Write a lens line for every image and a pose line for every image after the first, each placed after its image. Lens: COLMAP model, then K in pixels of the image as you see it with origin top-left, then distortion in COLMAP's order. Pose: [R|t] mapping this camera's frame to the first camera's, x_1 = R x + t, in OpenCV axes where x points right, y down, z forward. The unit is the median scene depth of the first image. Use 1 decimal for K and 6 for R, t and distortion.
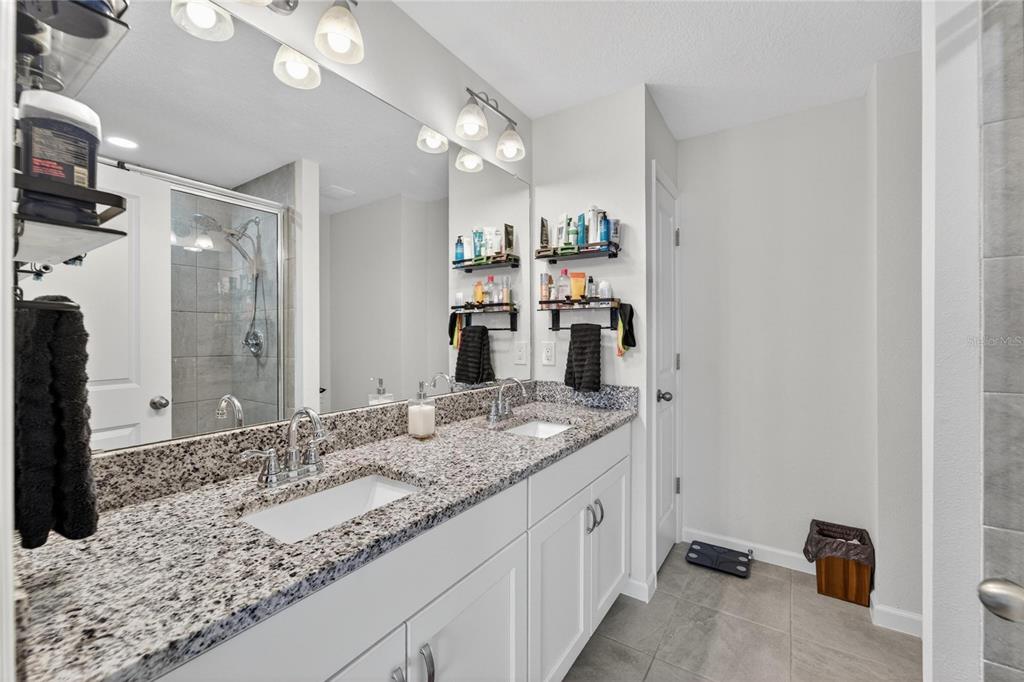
lens RADIAL K [[419.4, 0, 512.0], [0, 419.4, 341.0], [0, 0, 1]] dist [0.000978, 0.000134]
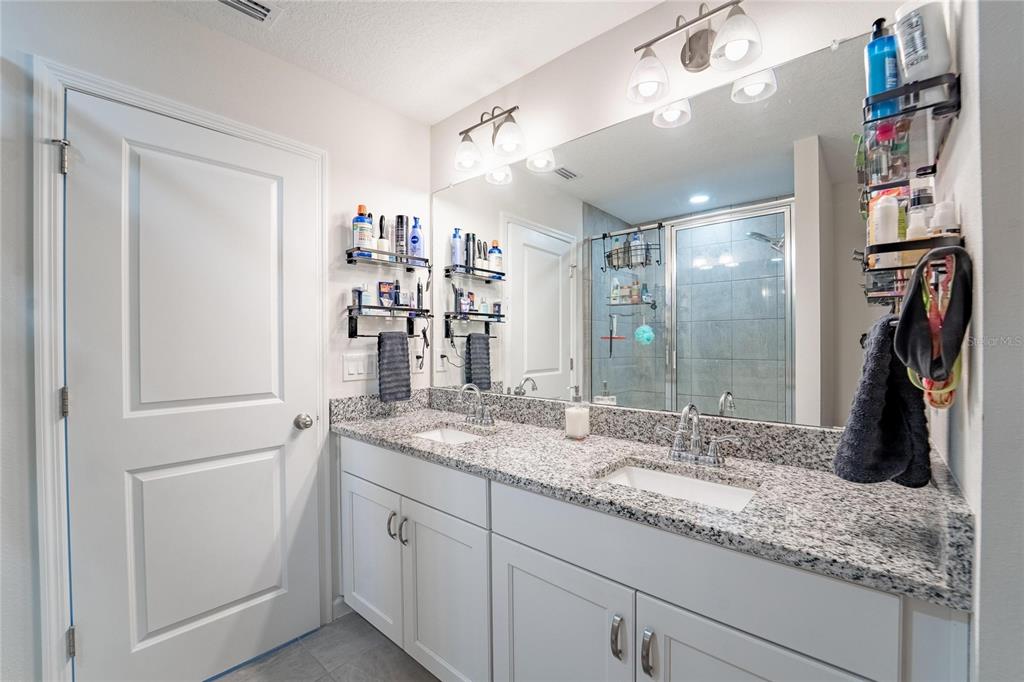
lens RADIAL K [[419.4, 0, 512.0], [0, 419.4, 341.0], [0, 0, 1]] dist [0.000978, 0.000134]
pose [[-0.122690, -0.005903, -0.992427, 0.999527], [-0.005559, 0.999971, -0.005260, -0.011487], [0.992429, 0.004871, -0.122719, 1.113186]]
